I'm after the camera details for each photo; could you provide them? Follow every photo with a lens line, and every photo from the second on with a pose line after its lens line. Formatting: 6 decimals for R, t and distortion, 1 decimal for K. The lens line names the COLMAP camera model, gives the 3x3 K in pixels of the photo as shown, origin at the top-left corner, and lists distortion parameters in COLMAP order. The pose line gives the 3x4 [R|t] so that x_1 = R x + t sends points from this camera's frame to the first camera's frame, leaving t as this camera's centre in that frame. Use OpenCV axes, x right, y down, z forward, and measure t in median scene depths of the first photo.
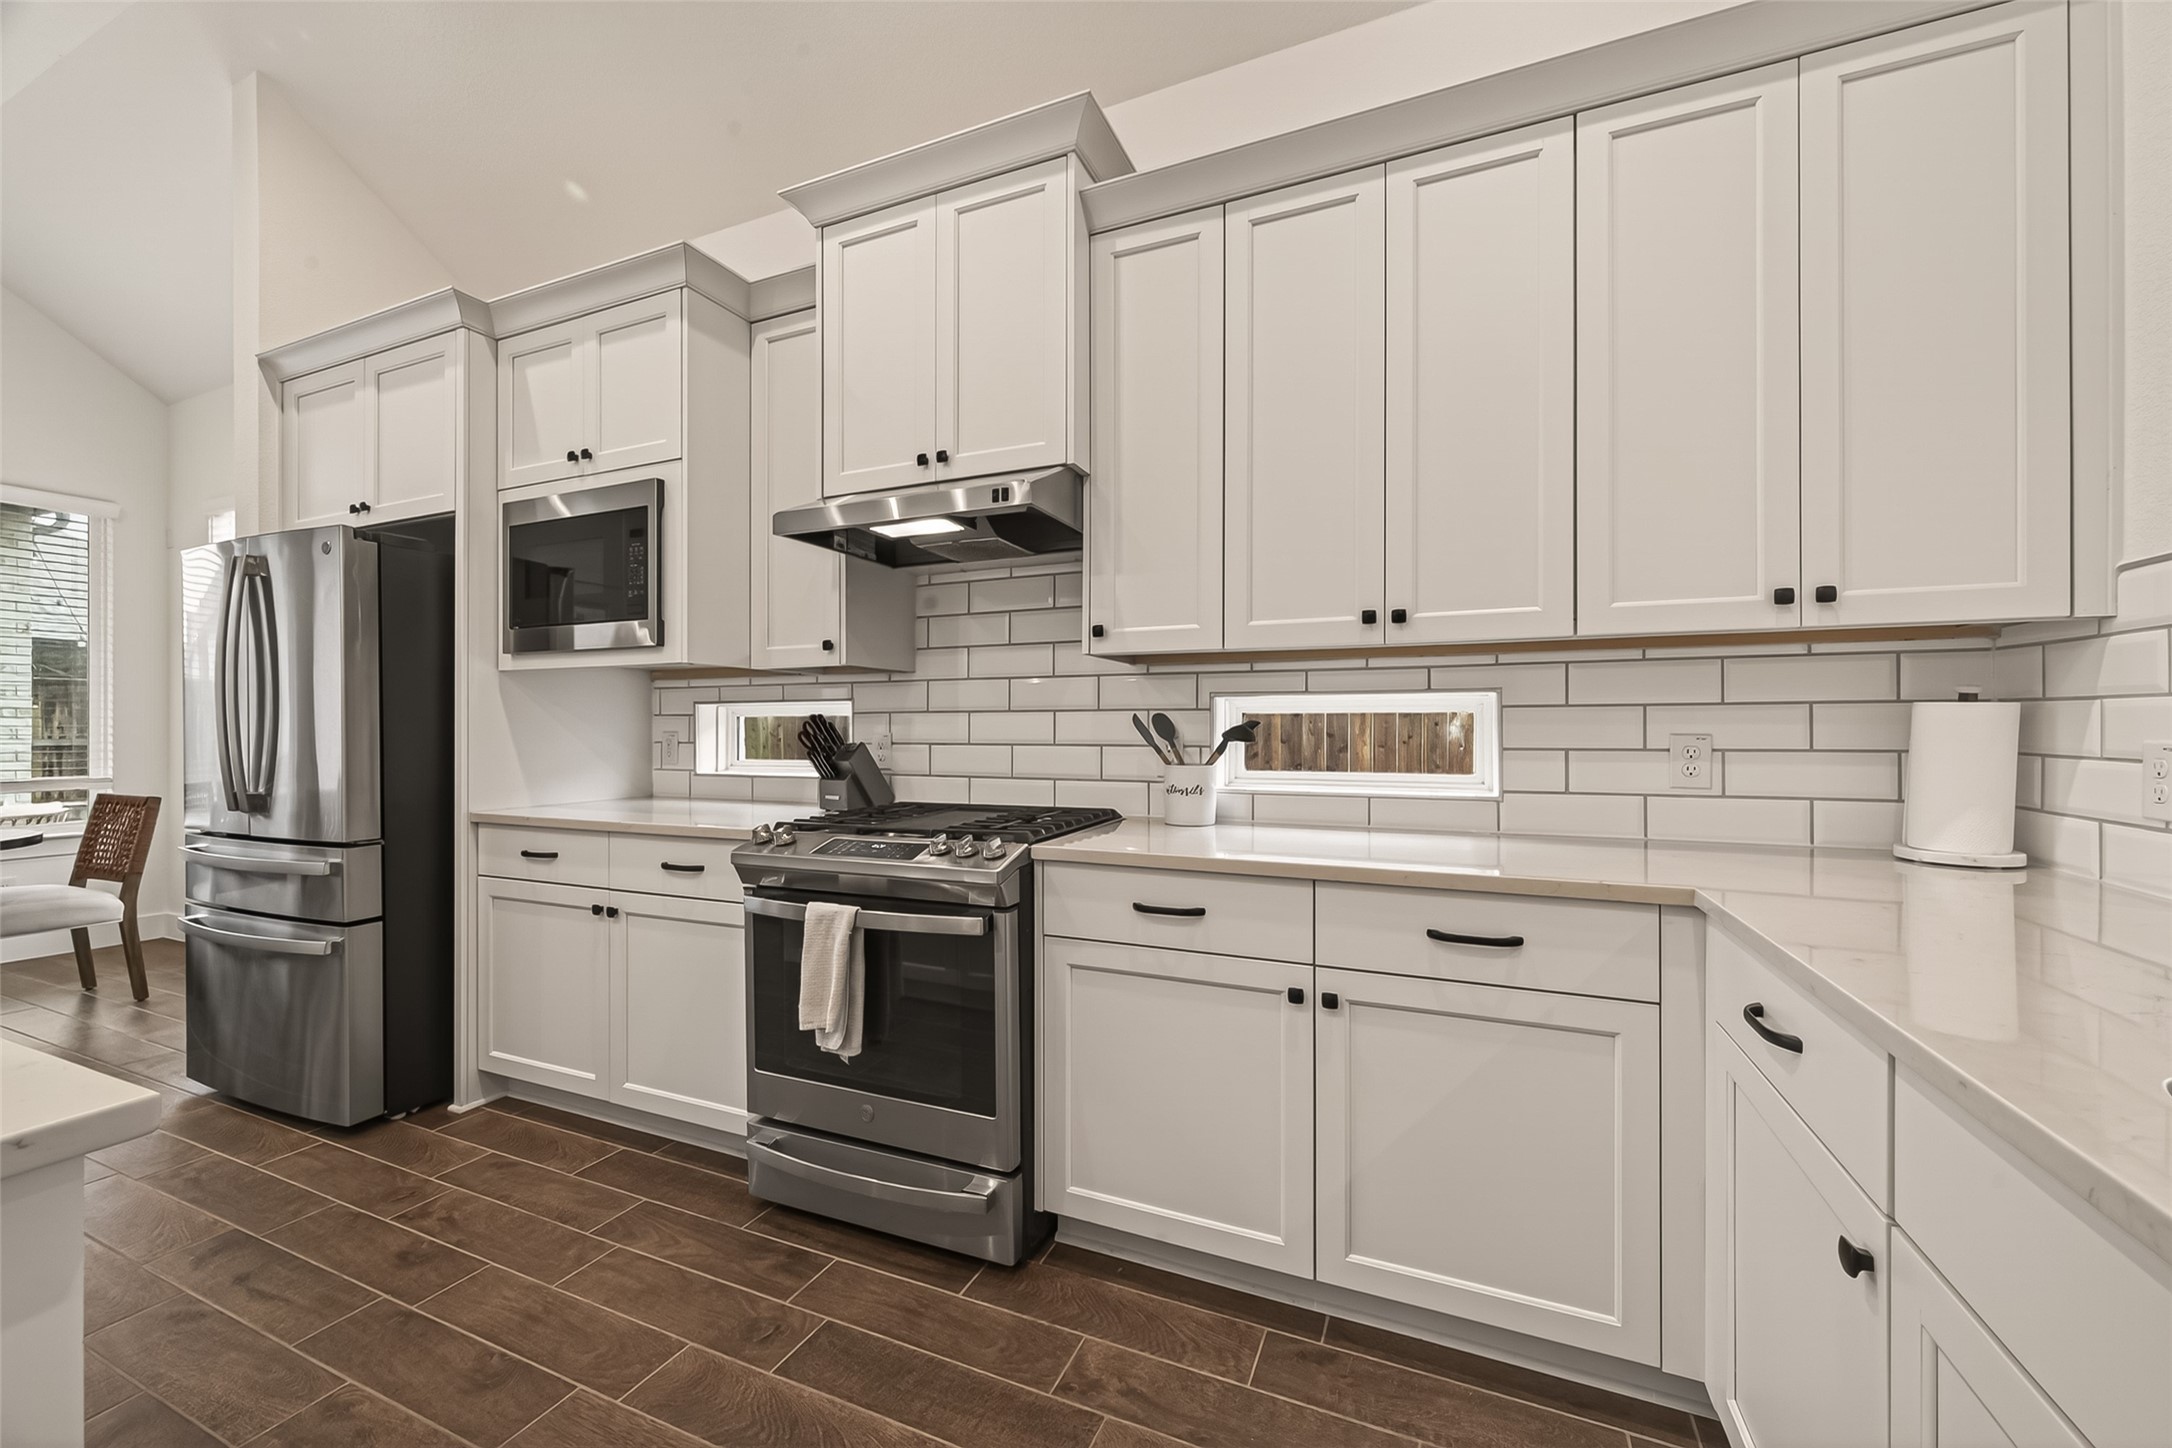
lens RADIAL K [[838.6, 0, 1090.2], [0, 838.6, 726.2], [0, 0, 1]] dist [0.013684, -0.002303]
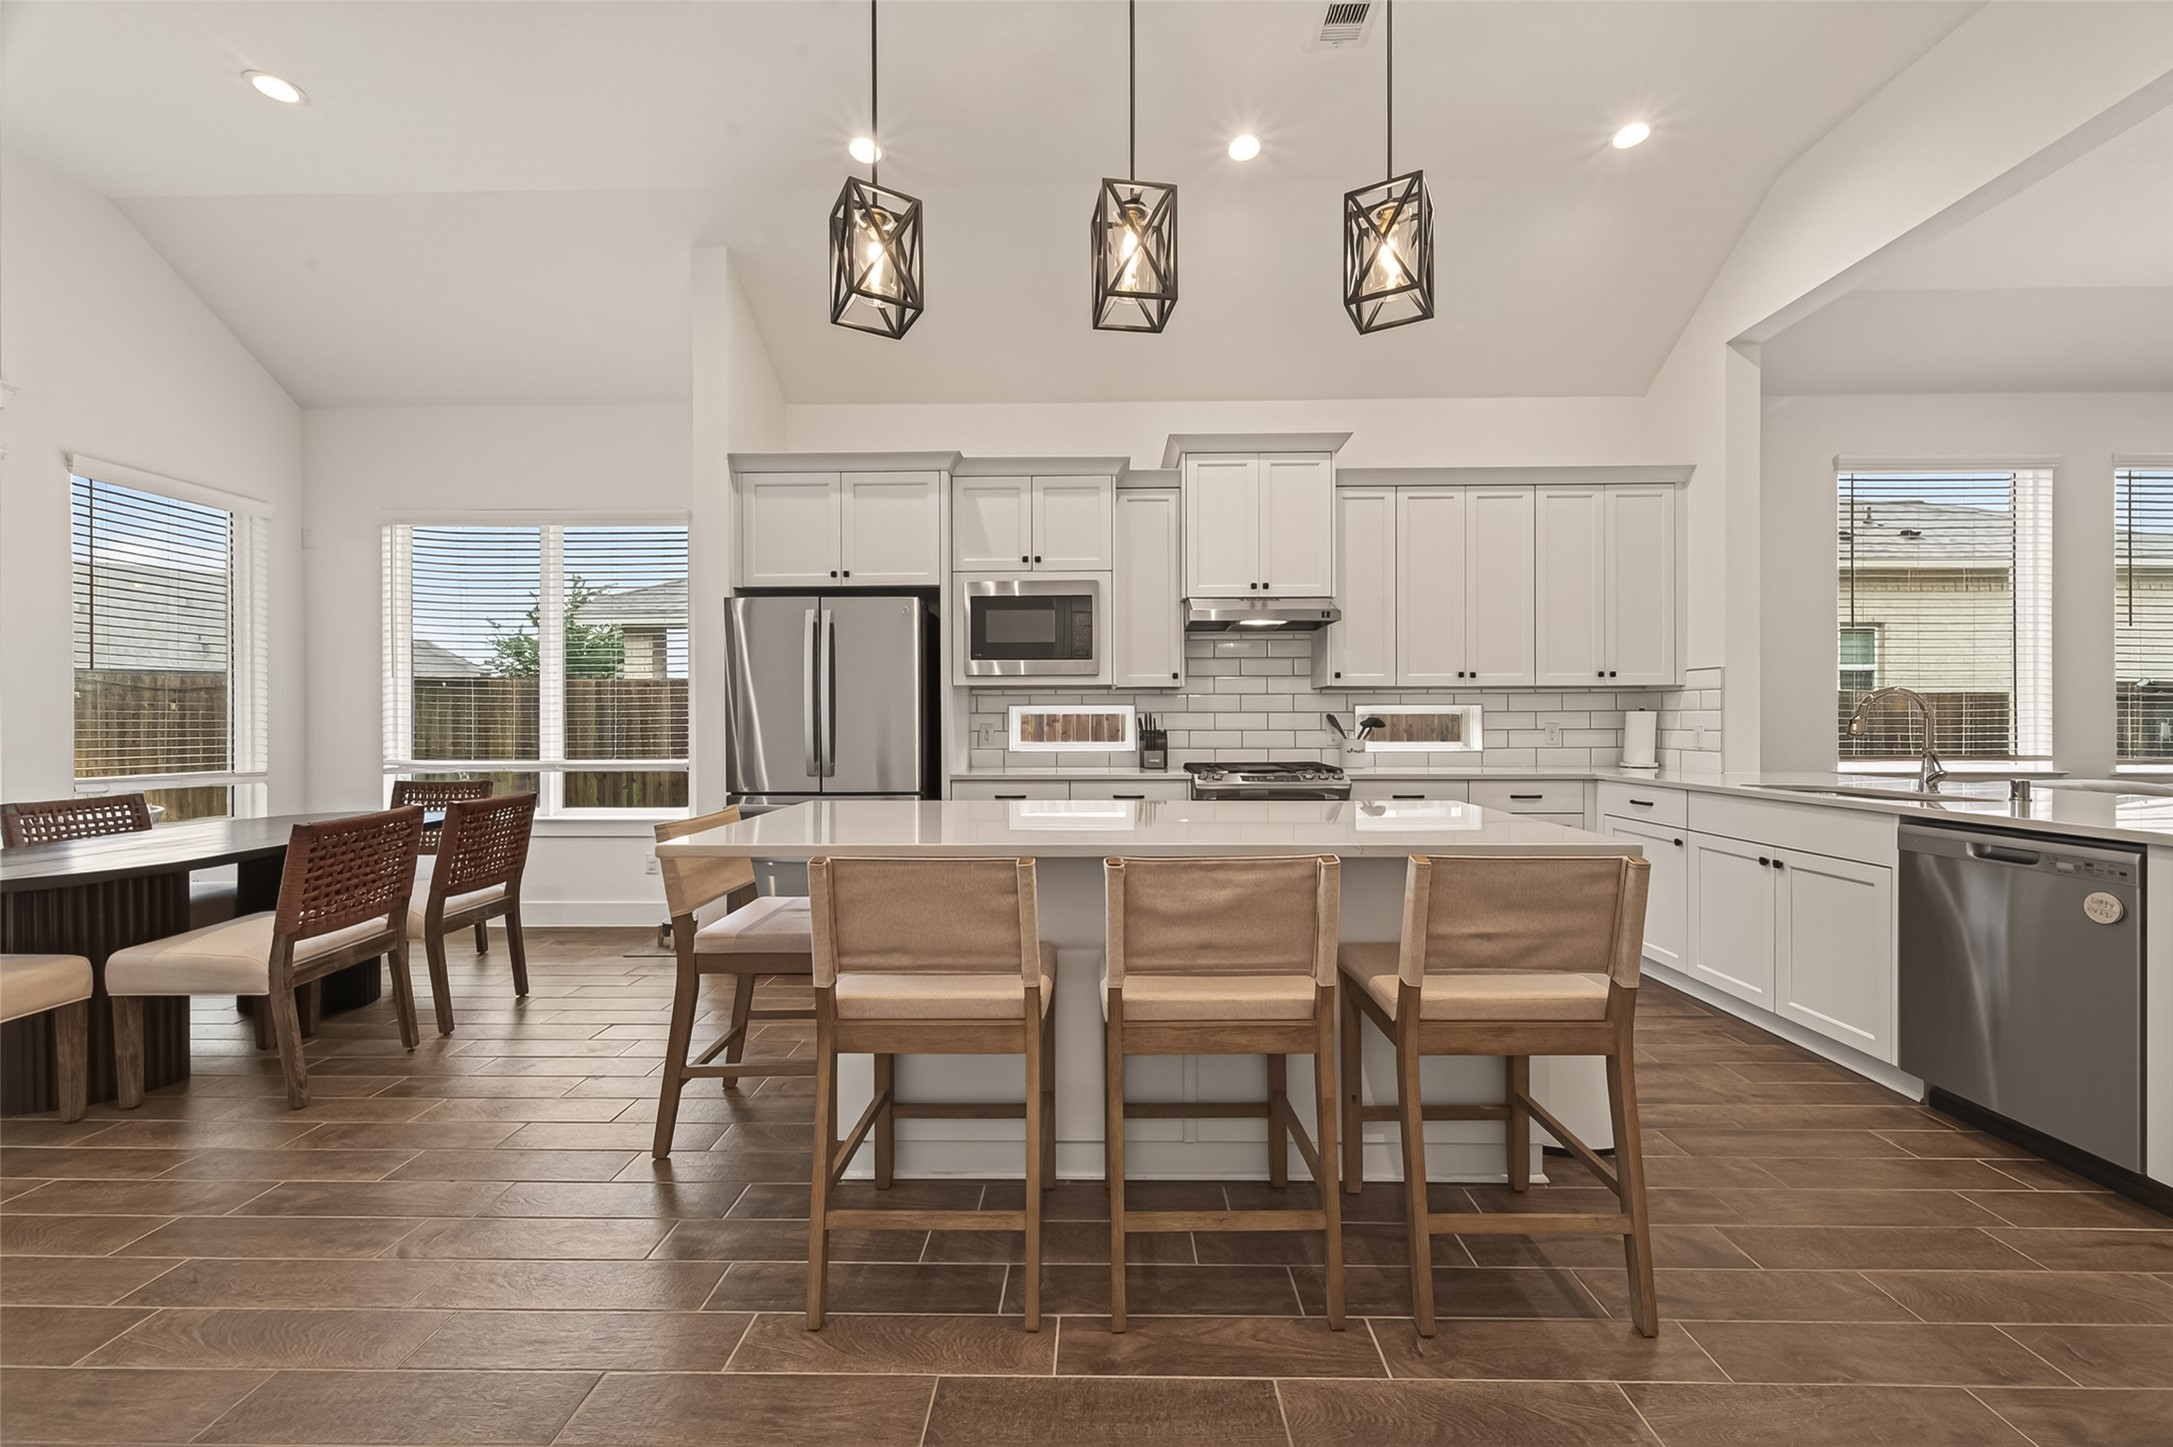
lens RADIAL K [[839.0, 0, 1093.1], [0, 839.0, 724.2], [0, 0, 1]] dist [0.013684, -0.002303]
pose [[0.927216, -0.003195, 0.374514, -1.338479], [0.001188, 0.999984, 0.005591, -0.002282], [-0.374525, -0.004739, 0.927205, -0.724061]]
